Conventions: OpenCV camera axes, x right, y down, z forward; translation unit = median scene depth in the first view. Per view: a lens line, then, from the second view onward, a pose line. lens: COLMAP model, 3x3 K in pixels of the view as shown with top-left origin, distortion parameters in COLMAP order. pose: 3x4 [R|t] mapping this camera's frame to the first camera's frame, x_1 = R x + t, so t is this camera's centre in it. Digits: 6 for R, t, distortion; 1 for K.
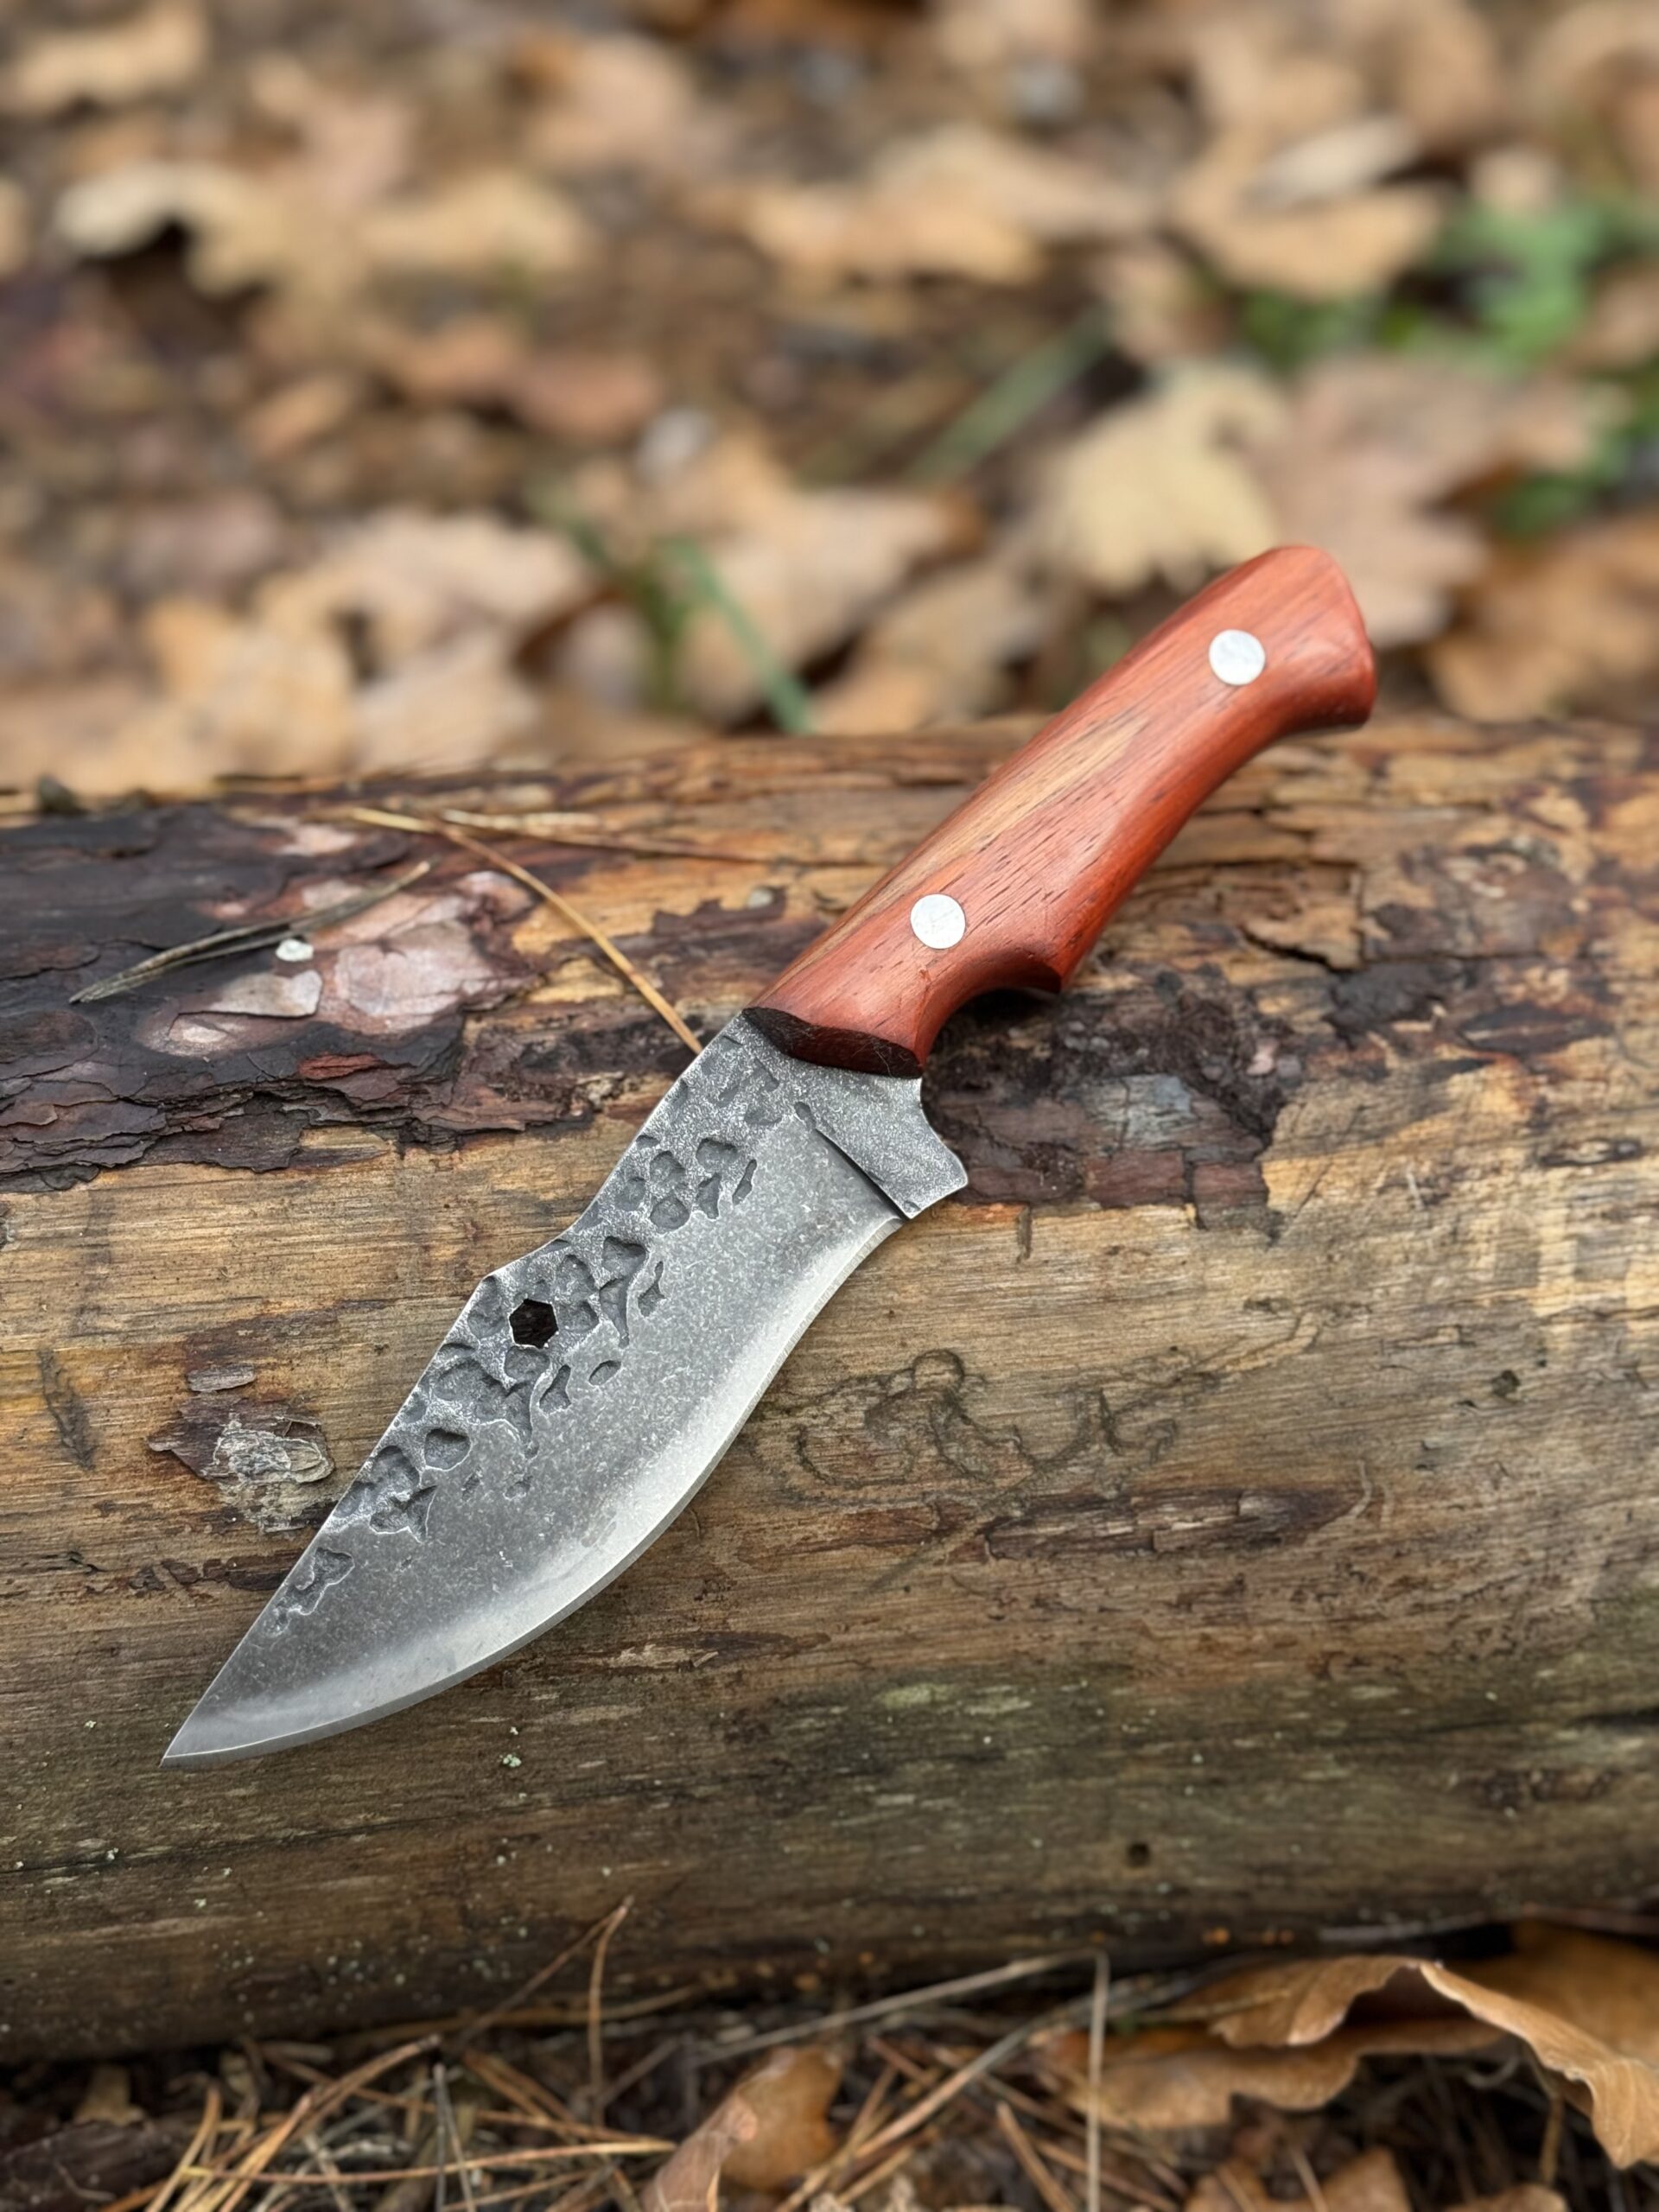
lens RADIAL K [[3213.7, 0, 822.9], [0, 3213.7, 1192.9], [0, 0, 1]] dist [0.169377, -0.338786]
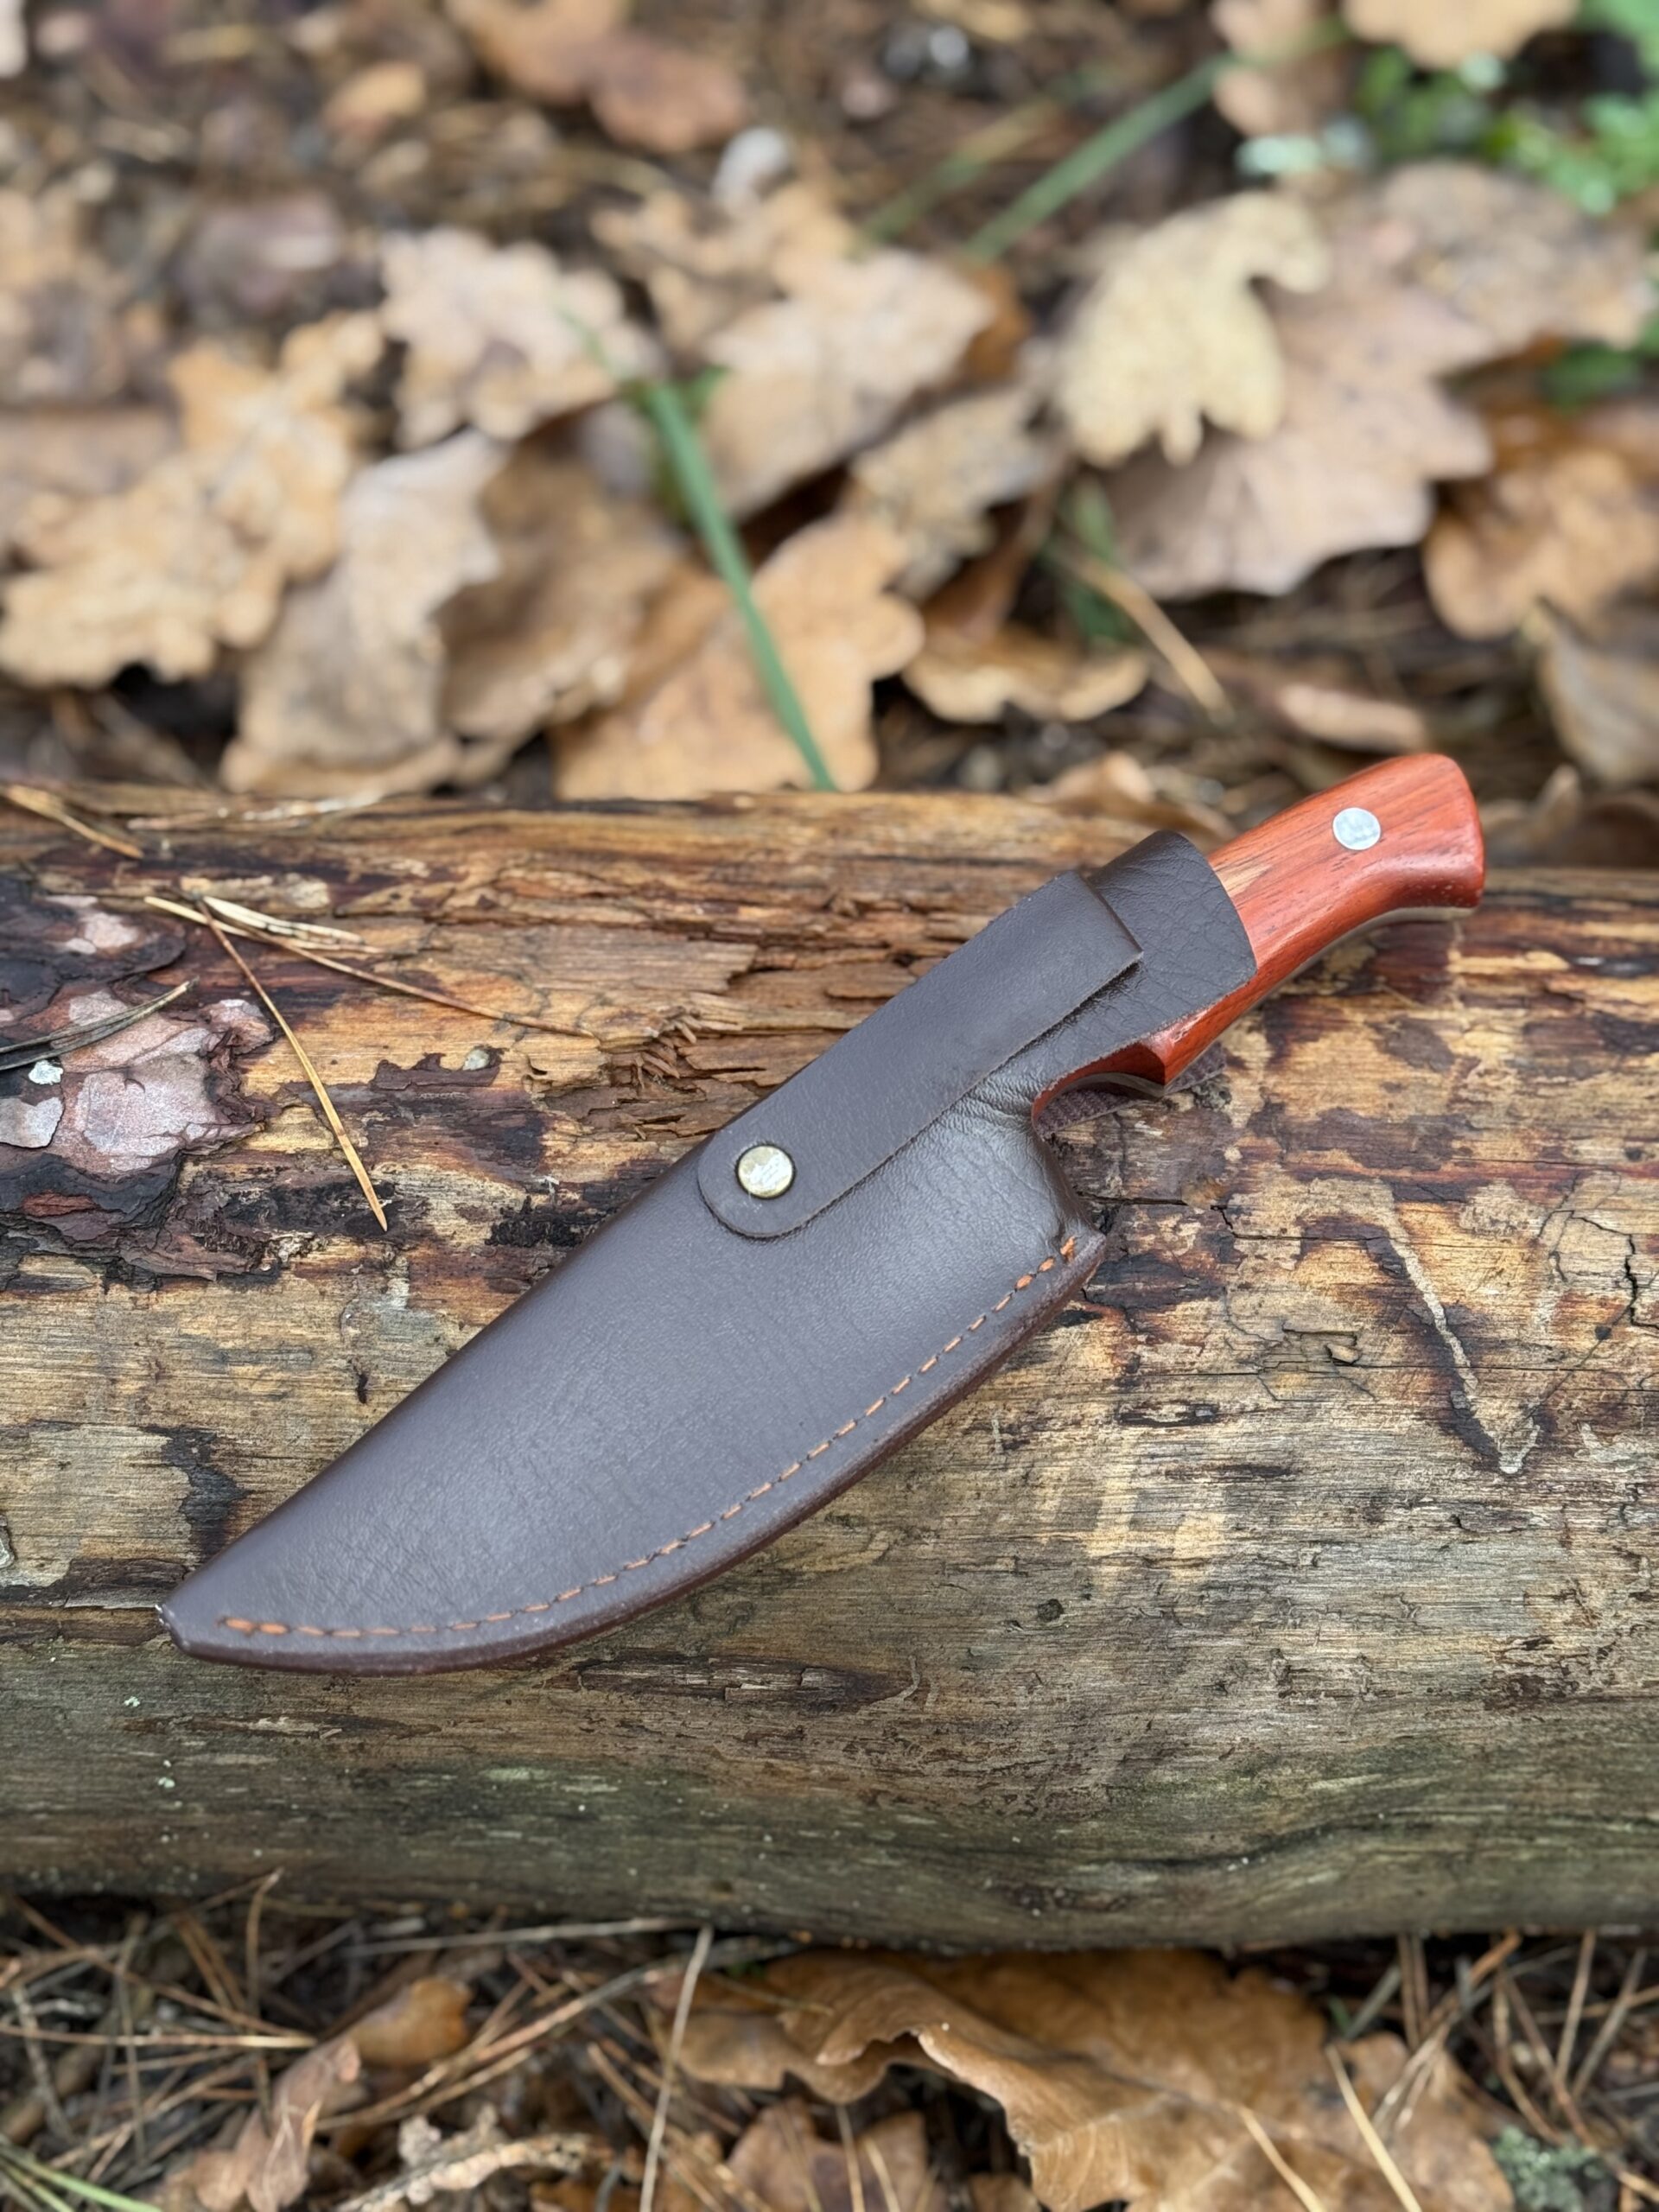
lens RADIAL K [[3181.4, 0, 827.6], [0, 3181.4, 1161.1], [0, 0, 1]] dist [0.189333, -0.457776]
pose [[0.984160, 0.150254, -0.094087, 0.214243], [-0.120483, 0.956202, 0.266759, -0.377656], [0.130048, -0.251198, 0.959160, -0.042901]]
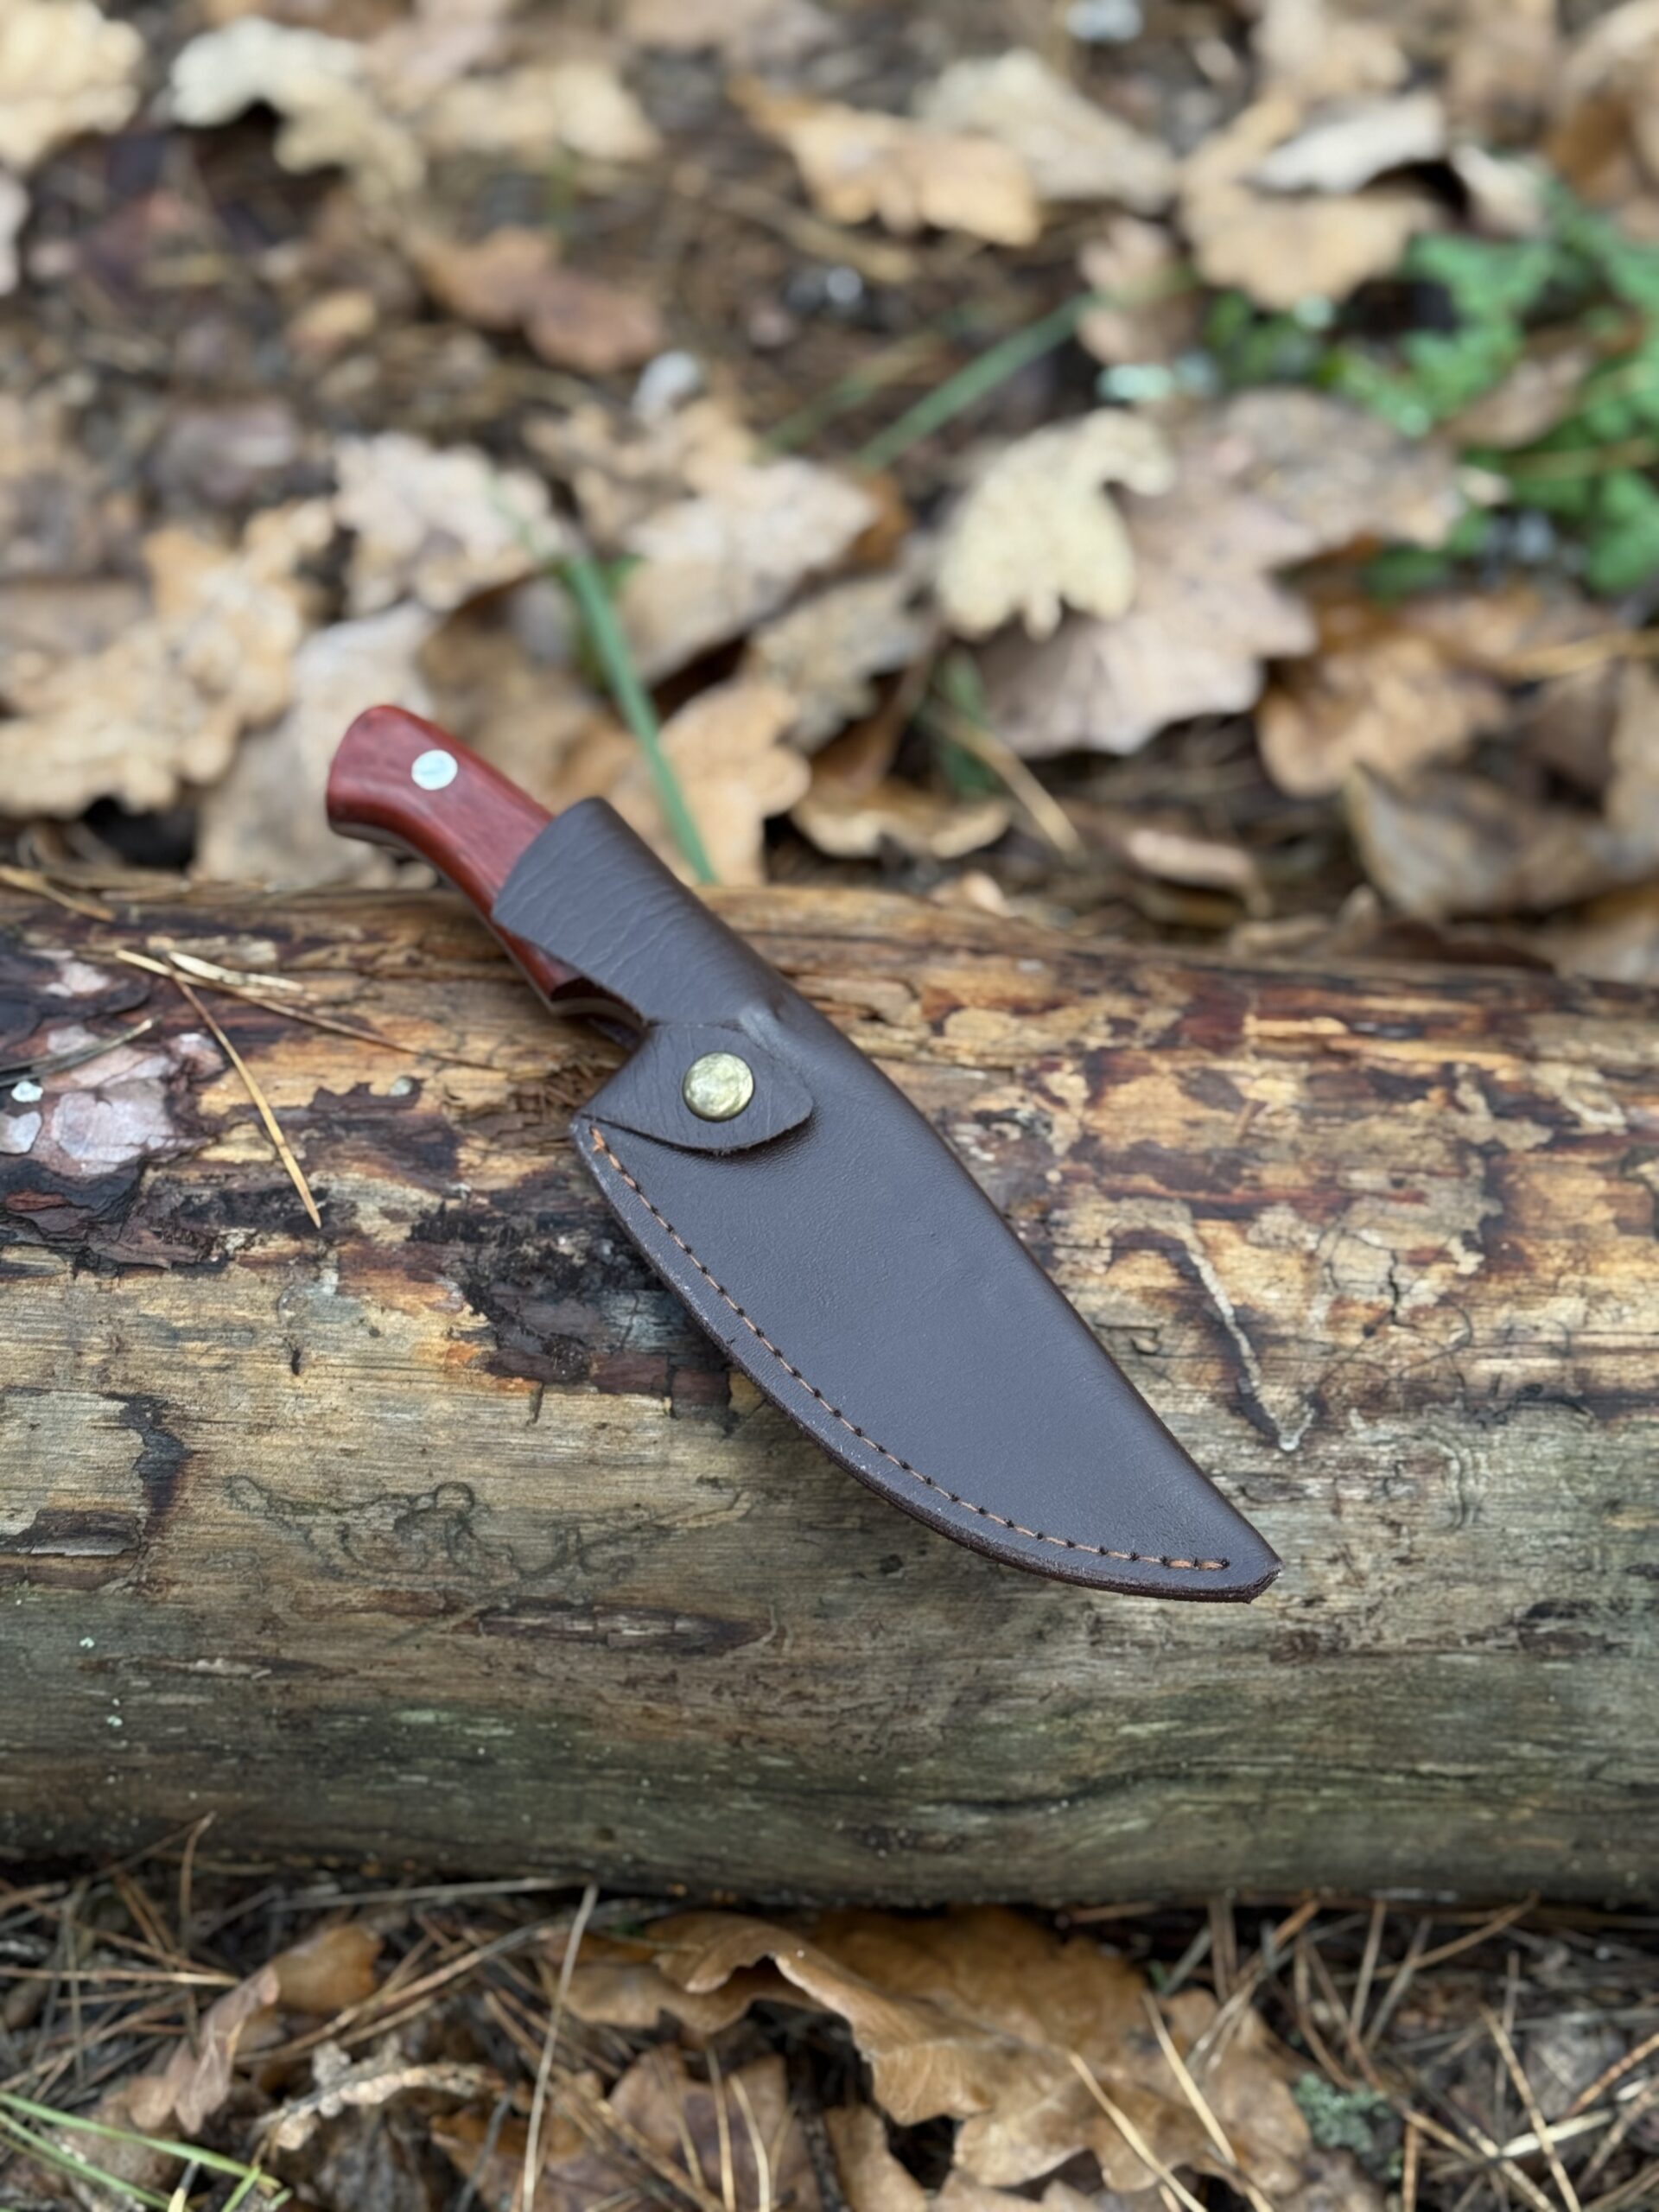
lens RADIAL K [[3213.7, 0, 822.9], [0, 3213.7, 1192.9], [0, 0, 1]] dist [0.169377, -0.338786]
pose [[0.984150, 0.152964, -0.089724, 0.275306], [-0.134223, 0.973175, 0.186854, -0.323198], [0.115899, -0.171849, 0.978282, -0.245533]]
